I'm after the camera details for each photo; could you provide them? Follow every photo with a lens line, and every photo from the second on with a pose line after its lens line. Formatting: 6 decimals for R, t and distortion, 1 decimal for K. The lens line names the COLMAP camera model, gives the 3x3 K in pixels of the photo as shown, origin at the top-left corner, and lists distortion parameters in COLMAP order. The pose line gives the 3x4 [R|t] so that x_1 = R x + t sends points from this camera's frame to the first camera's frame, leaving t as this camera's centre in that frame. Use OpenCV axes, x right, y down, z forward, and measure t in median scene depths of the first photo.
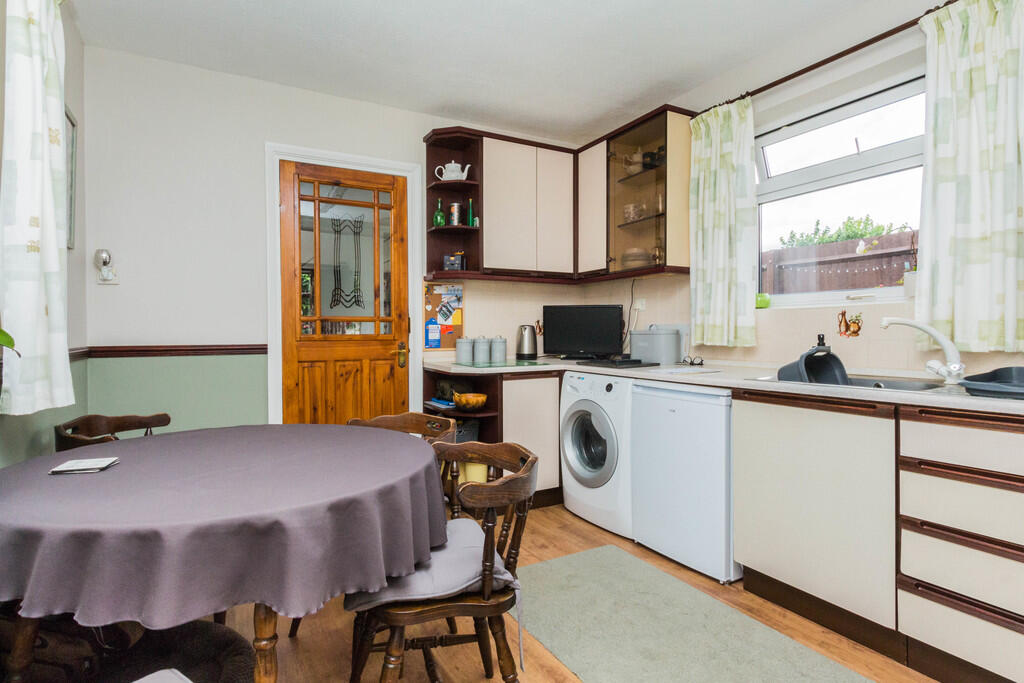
lens RADIAL K [[544.3, 0, 512.0], [0, 544.3, 341.5], [0, 0, 1]] dist [0.000721, 0.000120]
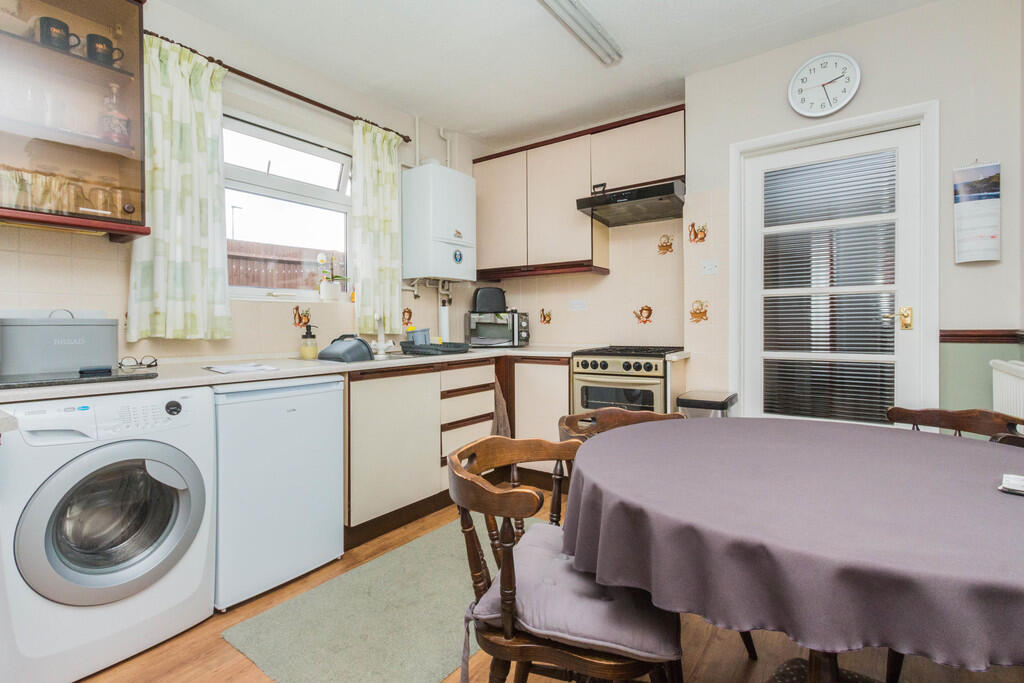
lens RADIAL K [[476.1, 0, 512.0], [0, 476.1, 341.5], [0, 0, 1]] dist [-0.033509, 0.000050]
pose [[-0.428503, -0.017072, 0.903379, -0.554947], [0.027712, 0.999103, 0.032026, 0.002410], [-0.903115, 0.038758, -0.427646, 1.030461]]
